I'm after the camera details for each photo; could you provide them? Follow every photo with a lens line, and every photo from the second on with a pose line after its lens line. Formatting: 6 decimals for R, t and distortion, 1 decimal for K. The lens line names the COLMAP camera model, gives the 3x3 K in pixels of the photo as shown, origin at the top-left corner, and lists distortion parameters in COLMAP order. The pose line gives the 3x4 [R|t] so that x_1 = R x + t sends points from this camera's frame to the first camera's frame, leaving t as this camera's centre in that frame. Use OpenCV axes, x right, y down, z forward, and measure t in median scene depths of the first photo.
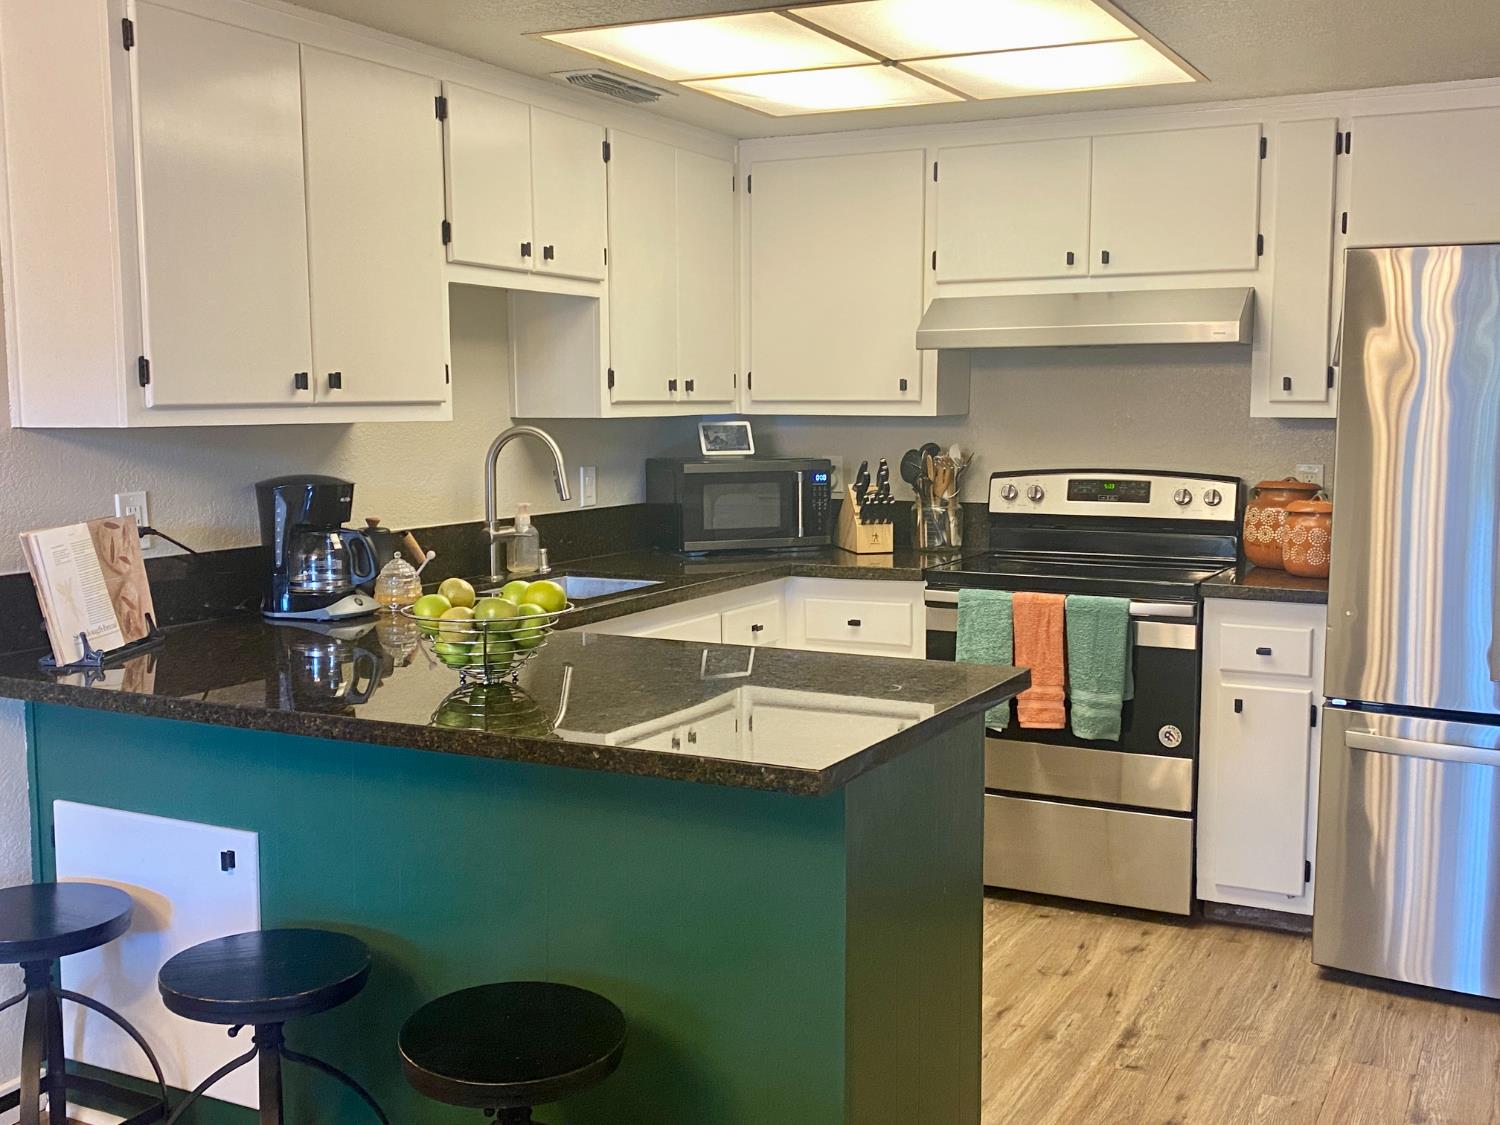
lens RADIAL K [[1587.9, 0, 753.5], [0, 1587.9, 553.1], [0, 0, 1]] dist [0.007006, 0.000000]
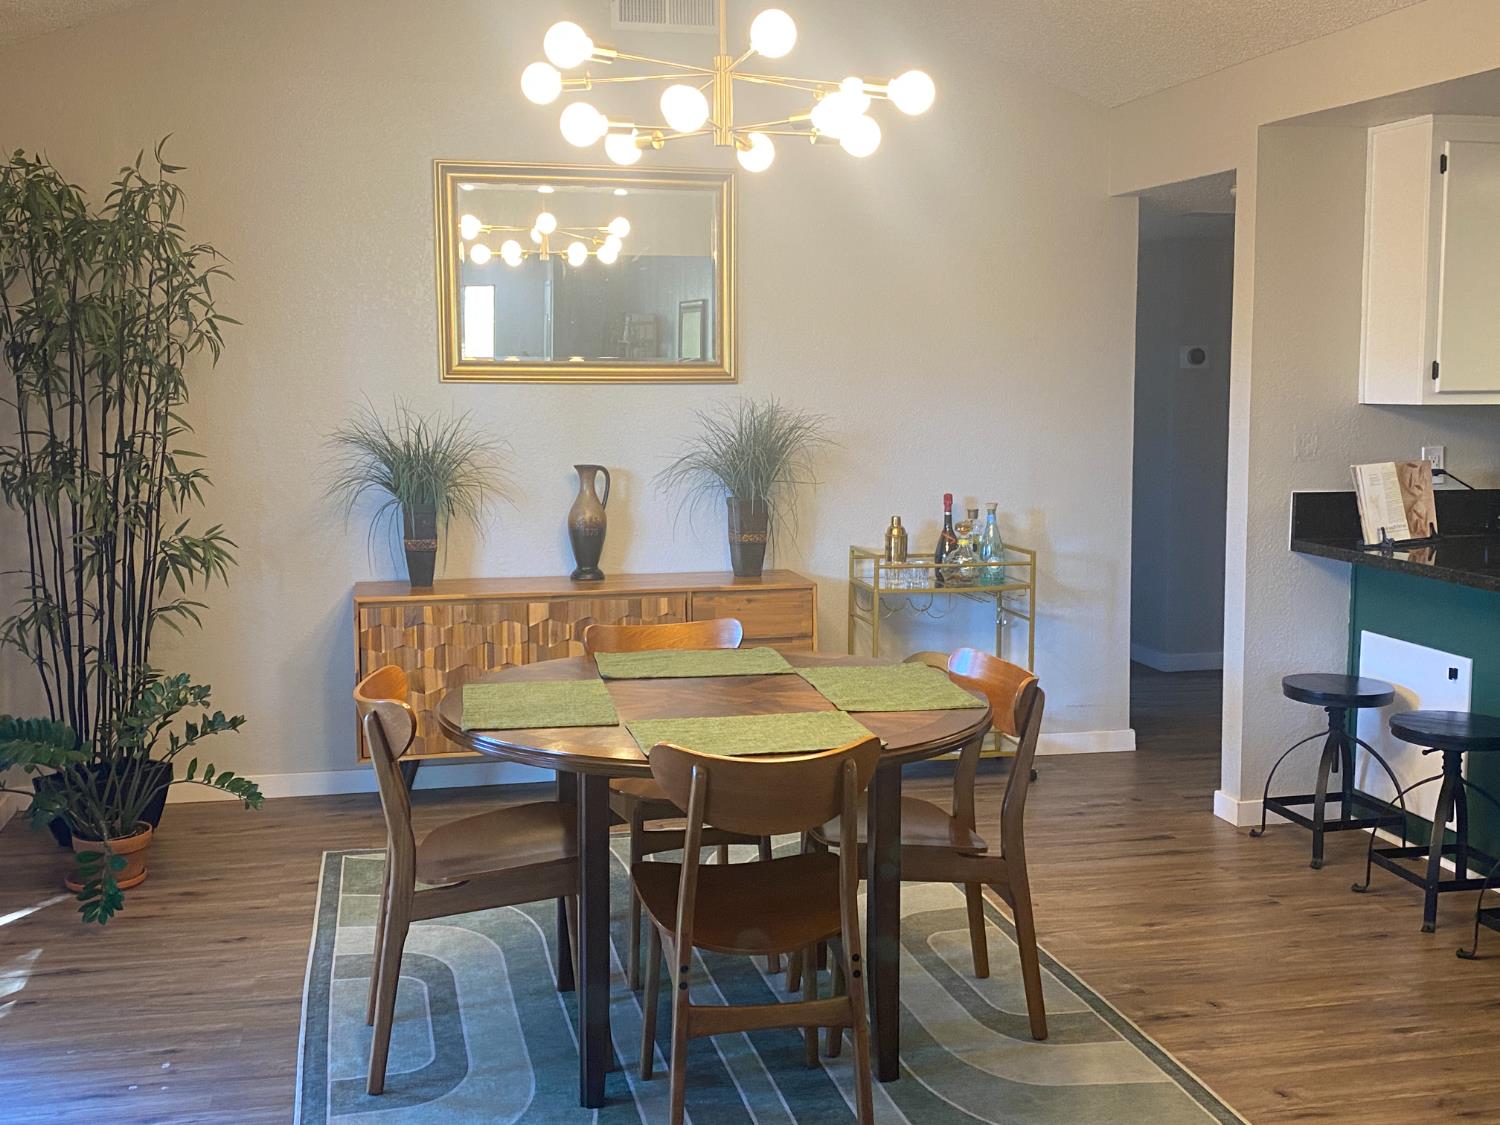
lens RADIAL K [[1587.9, 0, 750.7], [0, 1587.9, 533.5], [0, 0, 1]] dist [0.007006, 0.000000]
pose [[0.644121, 0.079764, -0.760754, 0.292717], [-0.079791, 0.996129, 0.036885, 0.033613], [0.760751, 0.036943, 0.647992, -0.406794]]
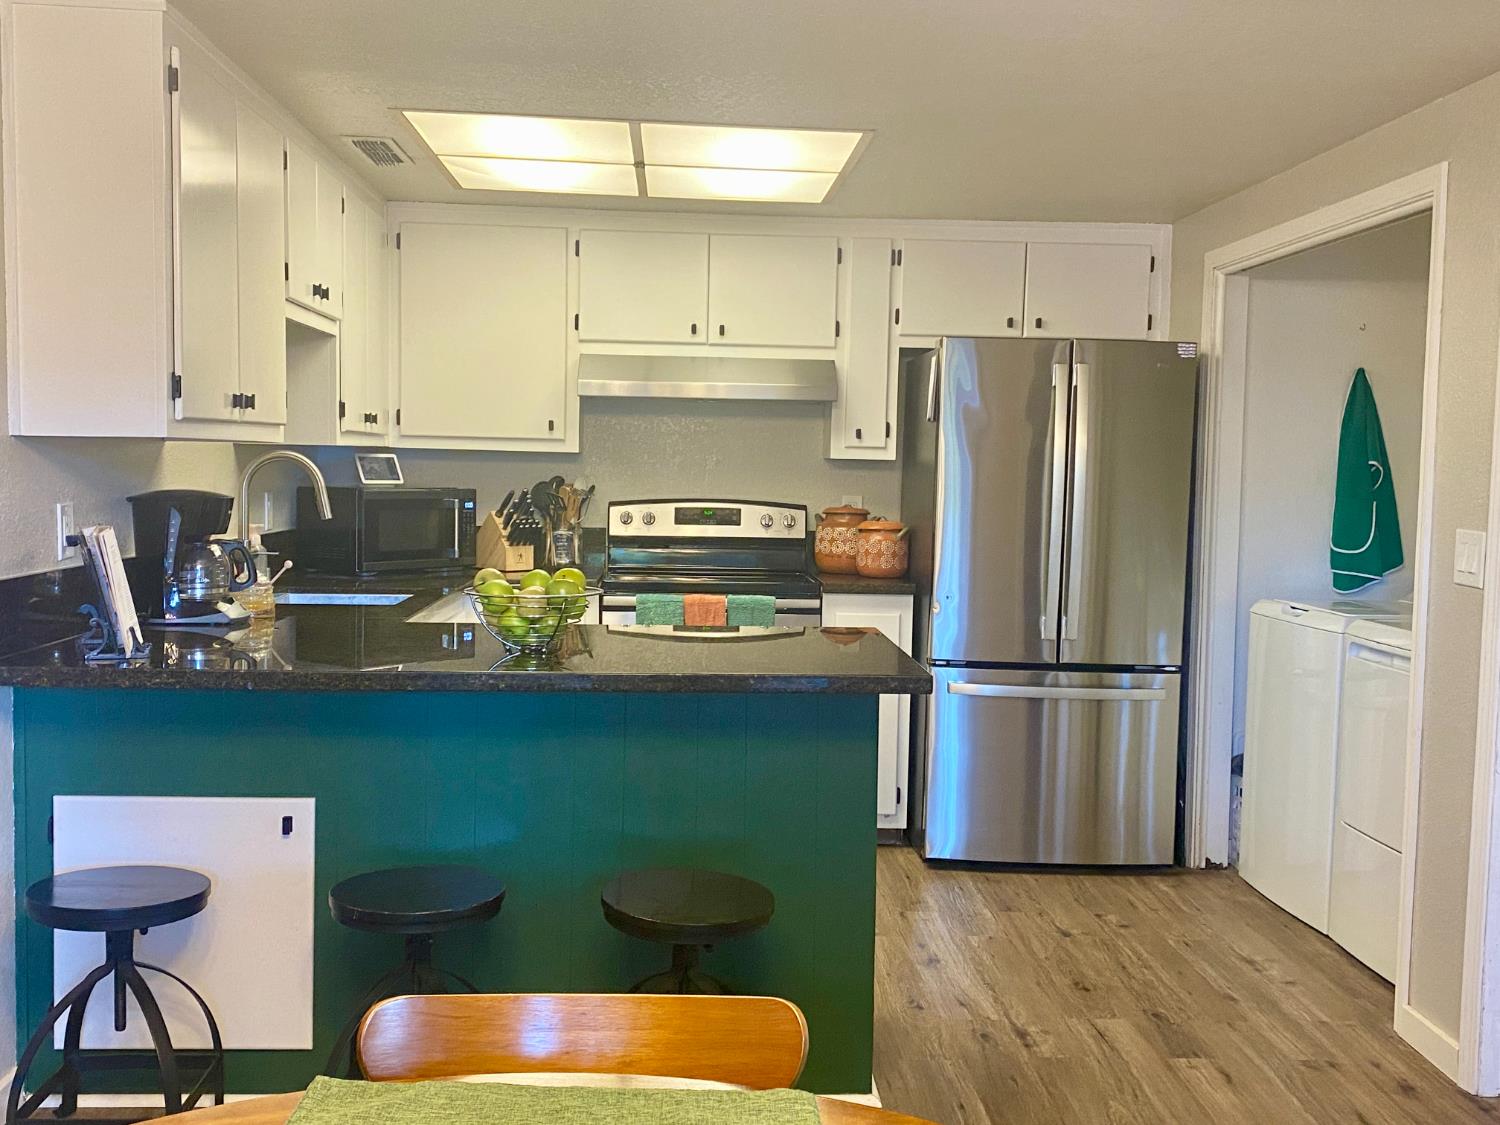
lens RADIAL K [[1587.9, 0, 753.2], [0, 1587.9, 554.0], [0, 0, 1]] dist [0.007006, 0.000000]
pose [[0.860181, -0.008722, 0.509914, -0.423840], [0.027145, 0.999219, -0.028700, 0.029930], [-0.509265, 0.038529, 0.859747, -0.092208]]
